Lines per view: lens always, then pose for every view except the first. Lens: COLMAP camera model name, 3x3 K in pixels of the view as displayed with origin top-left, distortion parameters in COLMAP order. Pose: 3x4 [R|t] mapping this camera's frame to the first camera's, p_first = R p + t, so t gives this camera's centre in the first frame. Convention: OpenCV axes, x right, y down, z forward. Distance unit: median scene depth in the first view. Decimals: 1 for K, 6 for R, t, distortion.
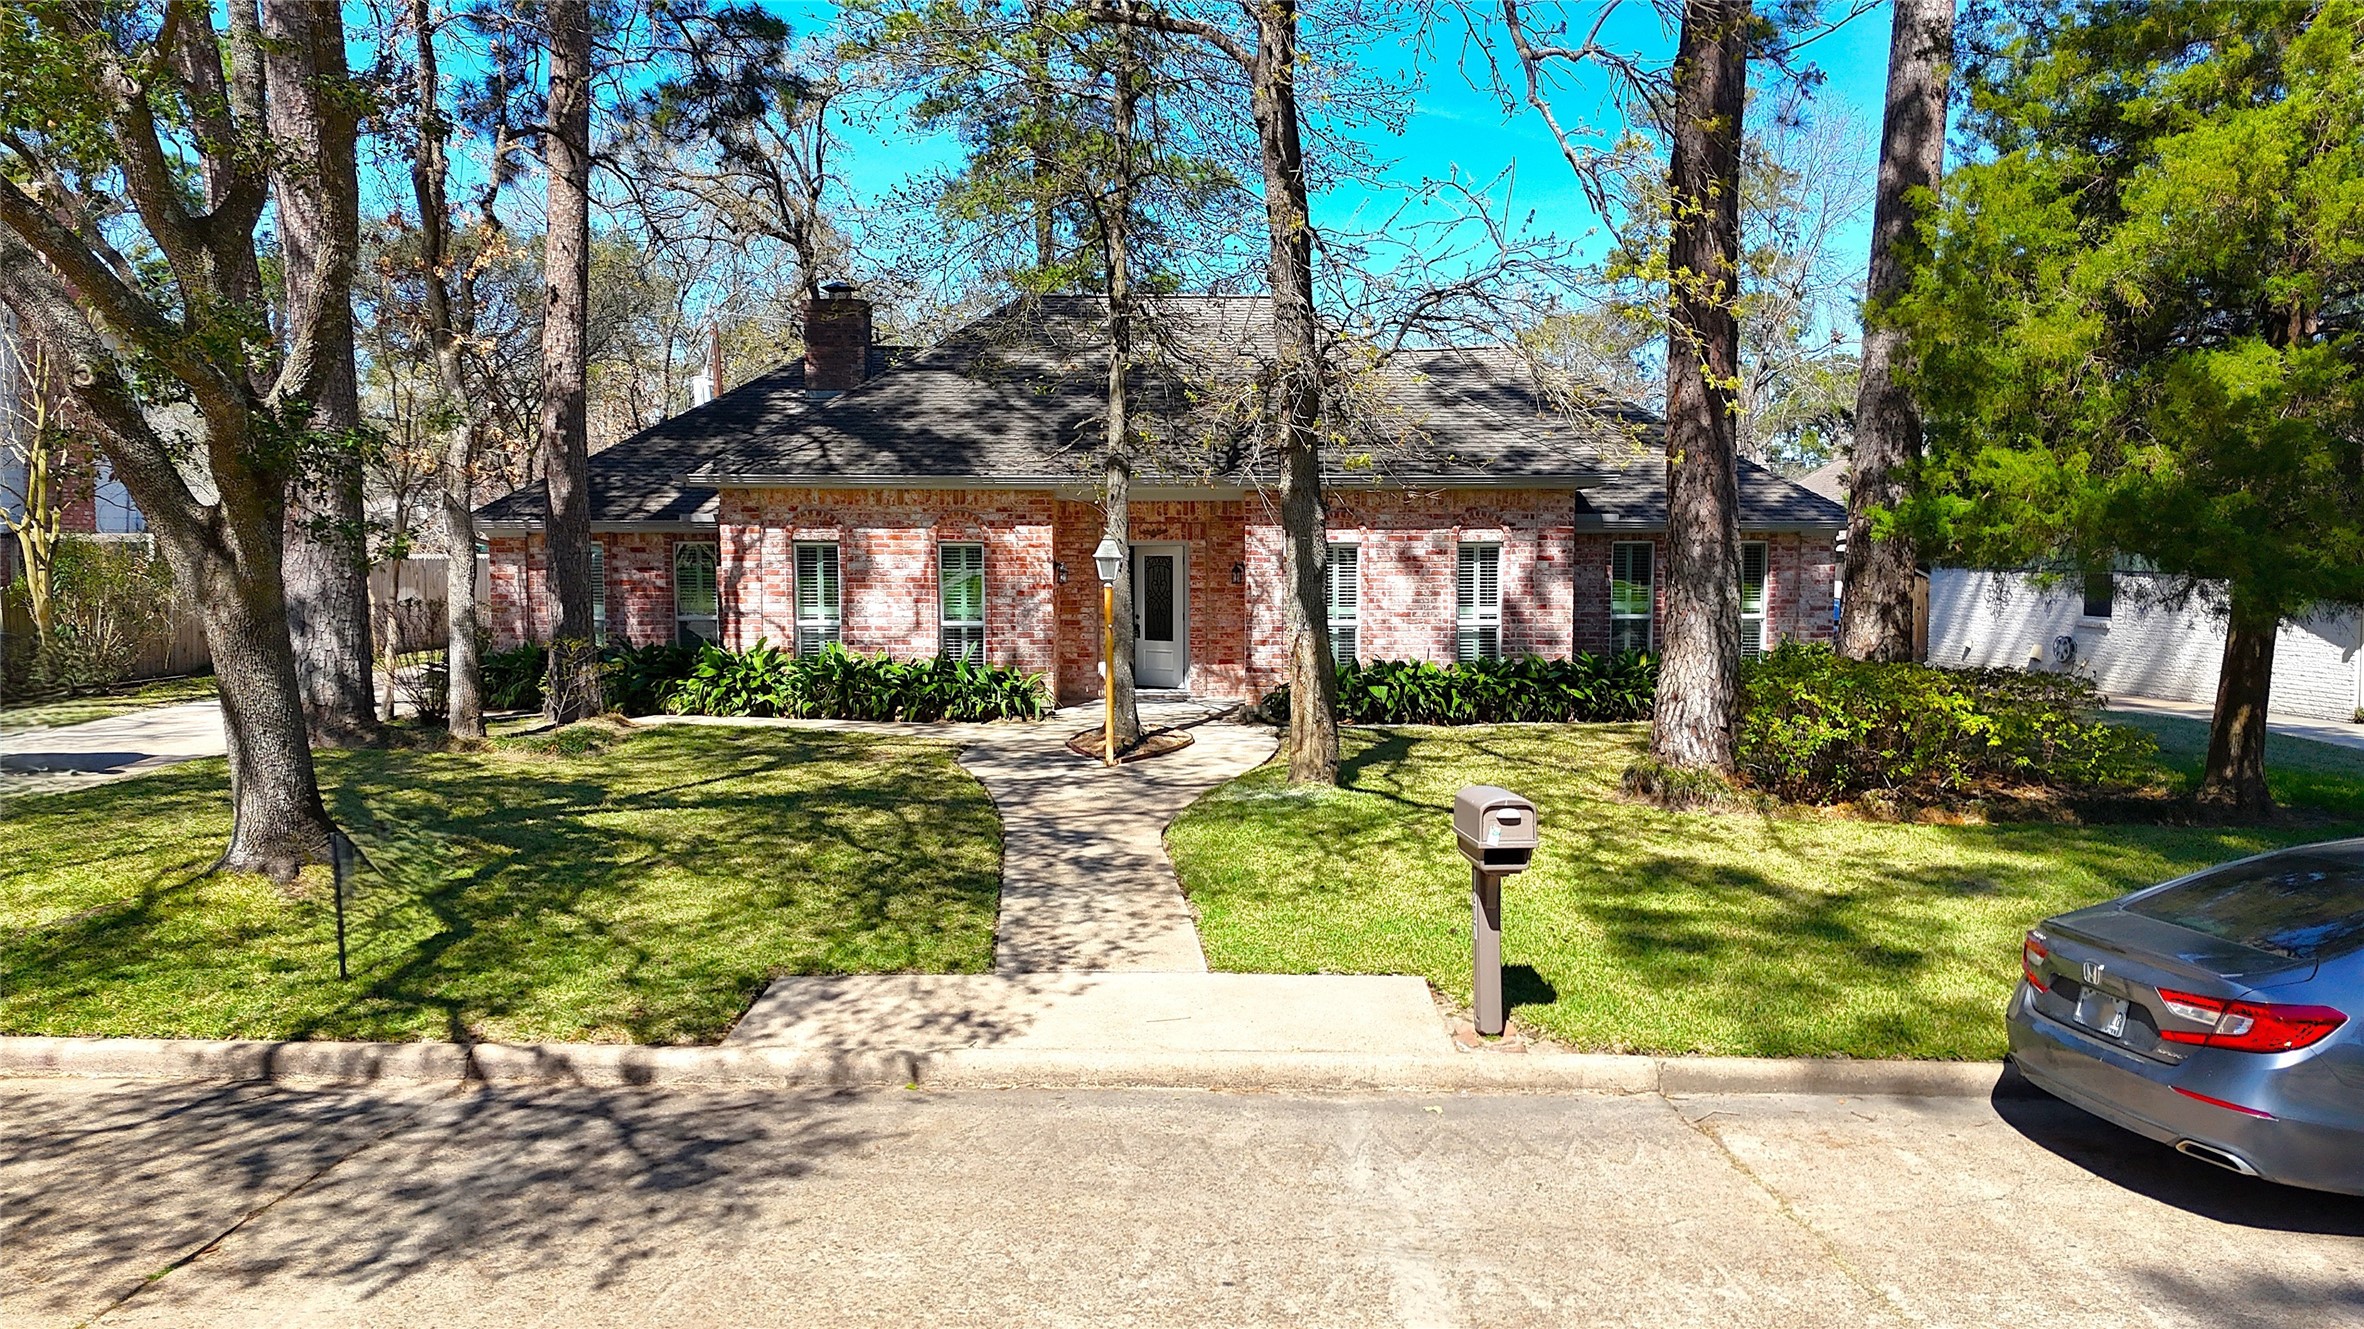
lens RADIAL K [[1814.4, 0, 1181.3], [0, 1814.4, 662.7], [0, 0, 1]] dist [0.084518, -0.062545]
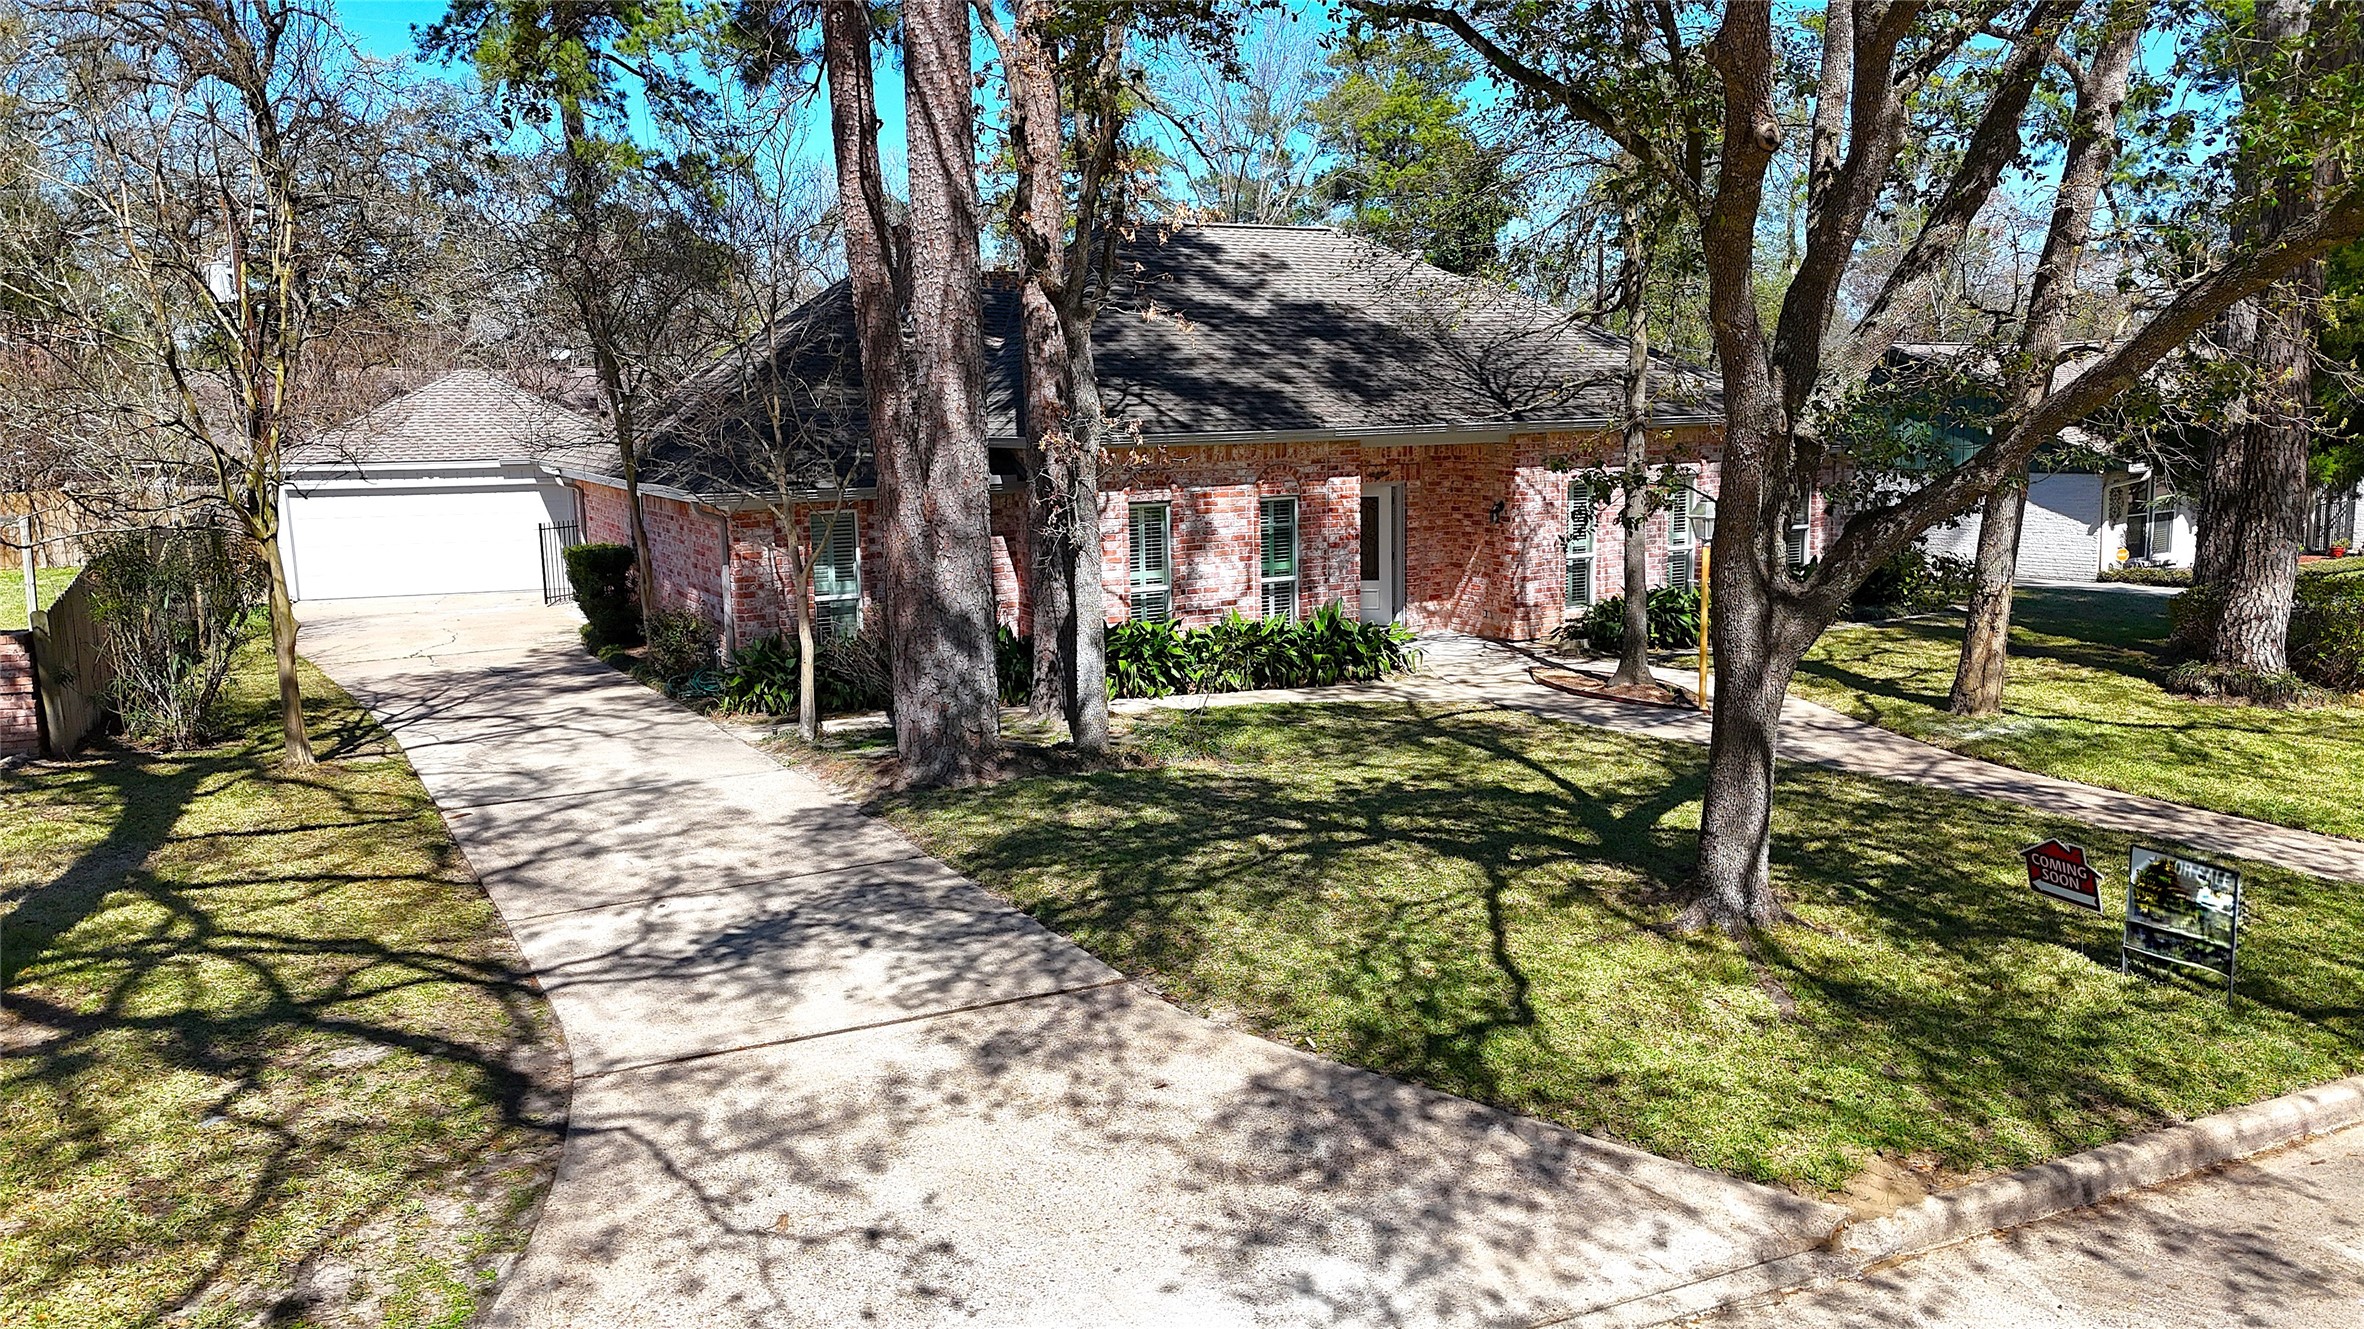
lens RADIAL K [[1814.4, 0, 1180.4], [0, 1814.4, 667.6], [0, 0, 1]] dist [0.084518, -0.062545]
pose [[0.921651, -0.079837, 0.379718, -0.549808], [0.056037, 0.995731, 0.073343, -0.049727], [-0.383953, -0.046318, 0.922190, 0.118943]]
